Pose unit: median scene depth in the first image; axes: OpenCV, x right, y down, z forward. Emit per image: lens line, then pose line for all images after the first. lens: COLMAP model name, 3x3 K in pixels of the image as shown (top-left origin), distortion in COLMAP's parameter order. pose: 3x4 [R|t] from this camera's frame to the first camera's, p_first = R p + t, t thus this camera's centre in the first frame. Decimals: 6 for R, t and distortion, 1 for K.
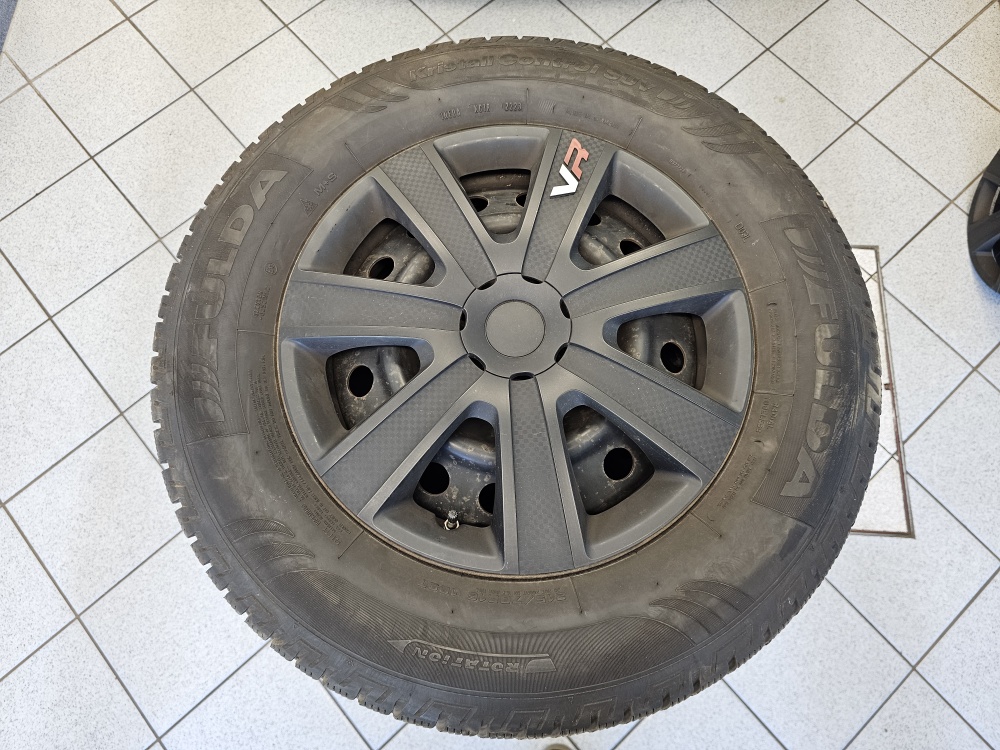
lens RADIAL K [[680.0, 0, 517.3], [0, 680.0, 371.9], [0, 0, 1]] dist [0.041662, -0.044758]
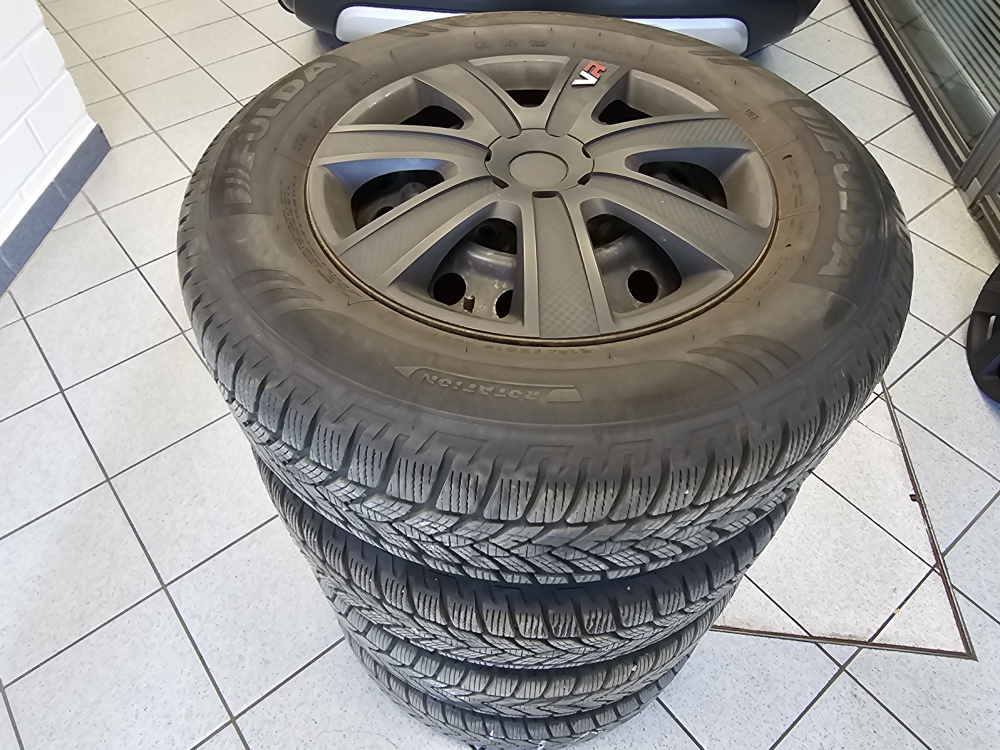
lens RADIAL K [[685.6, 0, 490.0], [0, 685.6, 368.2], [0, 0, 1]] dist [0.000679, 0.002058]
pose [[0.998480, 0.040083, -0.037829, -0.021892], [-0.051031, 0.931634, -0.359798, 0.536837], [0.020821, 0.361182, 0.932263, 0.125091]]
